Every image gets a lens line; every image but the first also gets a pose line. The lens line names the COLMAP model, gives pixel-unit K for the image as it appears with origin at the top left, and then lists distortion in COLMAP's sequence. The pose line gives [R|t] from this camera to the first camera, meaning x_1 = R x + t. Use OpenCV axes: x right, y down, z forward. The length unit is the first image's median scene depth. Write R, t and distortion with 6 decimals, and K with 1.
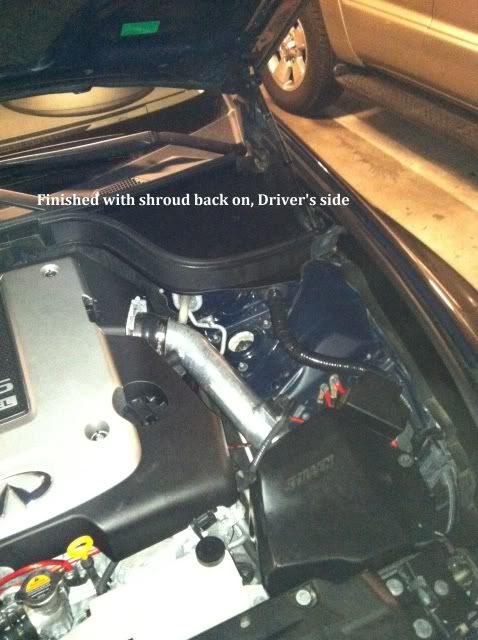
lens RADIAL K [[584.7, 0, 239.0], [0, 584.7, 320.0], [0, 0, 1]] dist [0.085946, -0.200443]
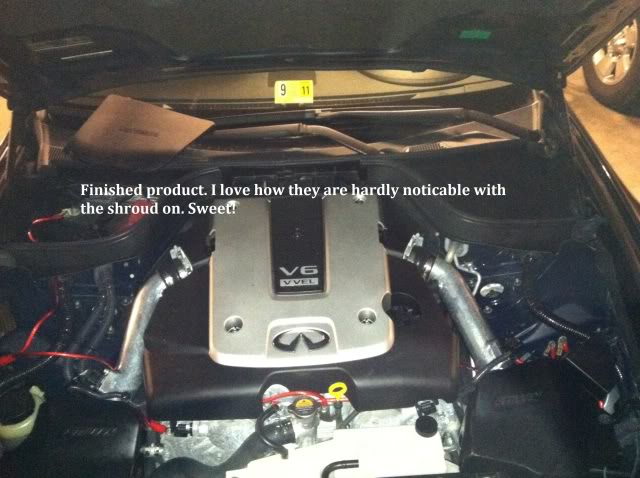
lens RADIAL K [[584.7, 0, 320.0], [0, 584.7, 239.0], [0, 0, 1]] dist [0.085946, -0.200443]
pose [[0.918681, 0.244125, -0.310528, 0.029912], [-0.261980, 0.964933, -0.016461, 0.049091], [0.295621, 0.096475, 0.950422, -0.277654]]
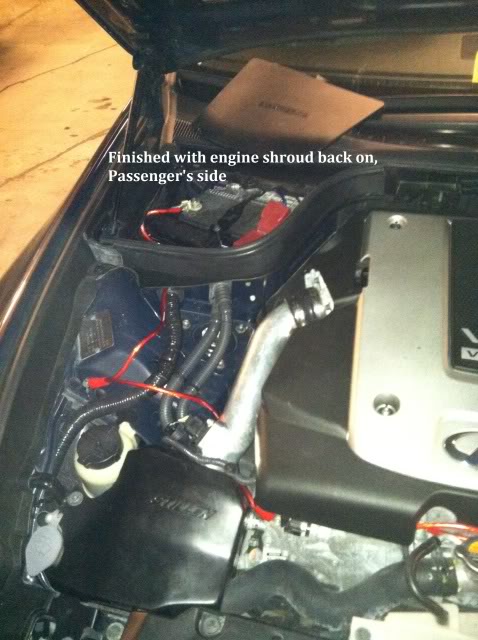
lens RADIAL K [[584.7, 0, 239.0], [0, 584.7, 320.0], [0, 0, 1]] dist [0.085946, -0.200443]
pose [[0.742951, 0.435937, -0.507920, -0.215606], [-0.379635, 0.899413, 0.216642, 0.036938], [0.551272, 0.031870, 0.833717, -0.022693]]
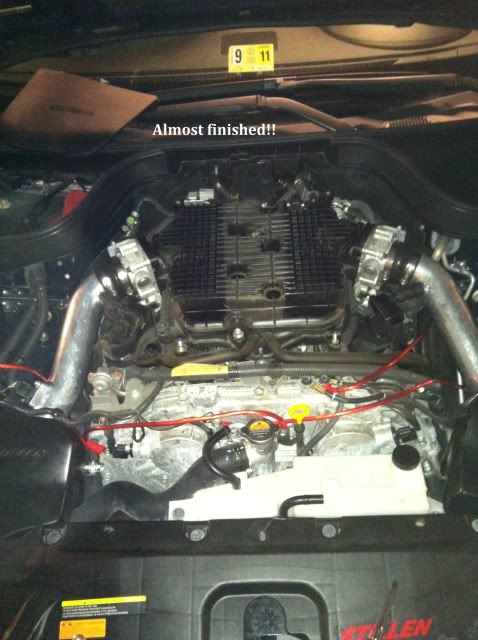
lens RADIAL K [[592.1, 0, 231.3], [0, 592.1, 319.1], [0, 0, 1]] dist [0.074856, -0.206350]
pose [[0.890140, 0.290847, -0.350798, -0.016473], [-0.260589, 0.956421, 0.131731, 0.057730], [0.373824, -0.025845, 0.927140, -0.118971]]
